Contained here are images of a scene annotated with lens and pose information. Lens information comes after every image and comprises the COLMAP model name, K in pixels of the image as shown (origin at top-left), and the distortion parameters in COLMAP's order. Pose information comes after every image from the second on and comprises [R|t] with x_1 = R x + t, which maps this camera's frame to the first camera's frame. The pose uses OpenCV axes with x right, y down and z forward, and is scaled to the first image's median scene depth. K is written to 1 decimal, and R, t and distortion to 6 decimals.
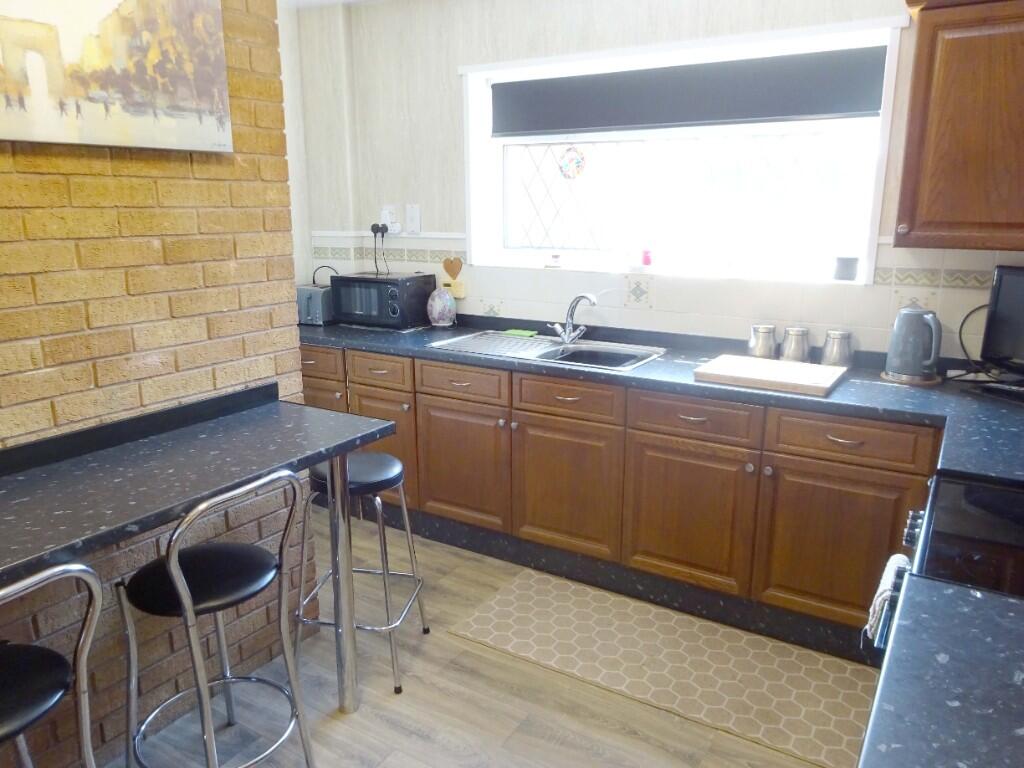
lens RADIAL K [[748.7, 0, 517.4], [0, 748.7, 386.7], [0, 0, 1]] dist [-0.004840, 0.009886]
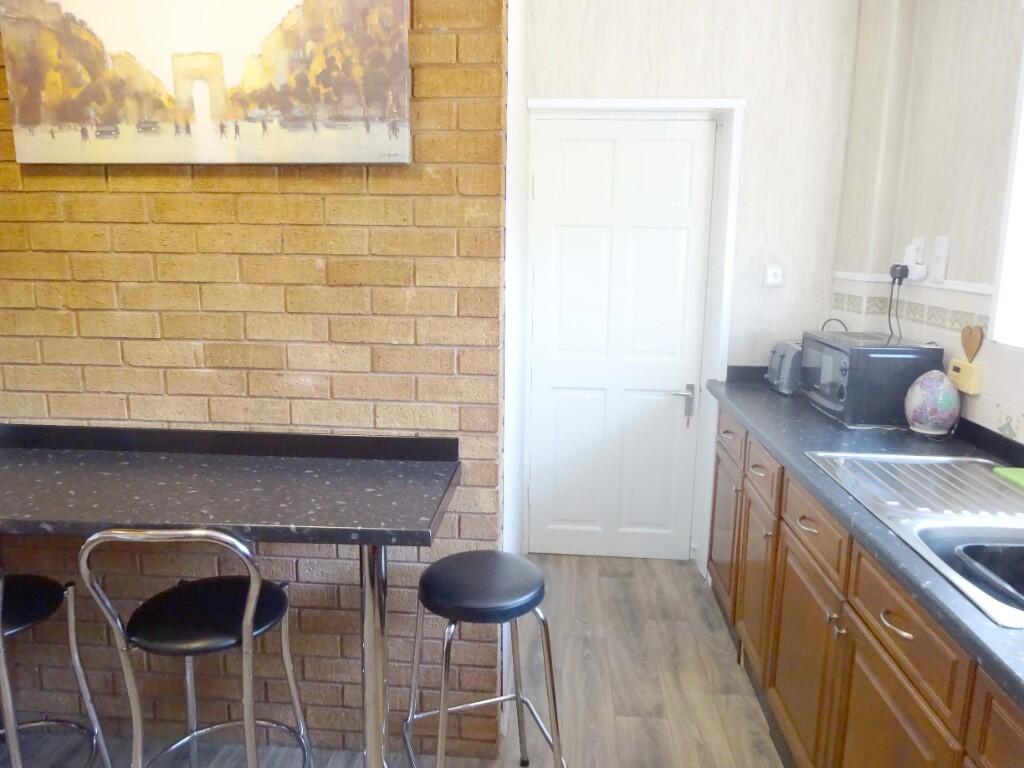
lens RADIAL K [[748.7, 0, 513.3], [0, 748.7, 385.9], [0, 0, 1]] dist [-0.004840, 0.009886]
pose [[0.471532, 0.175168, -0.864276, 0.483697], [-0.224405, 0.971644, 0.074498, -0.164393], [0.852819, 0.158820, 0.497470, 0.754754]]
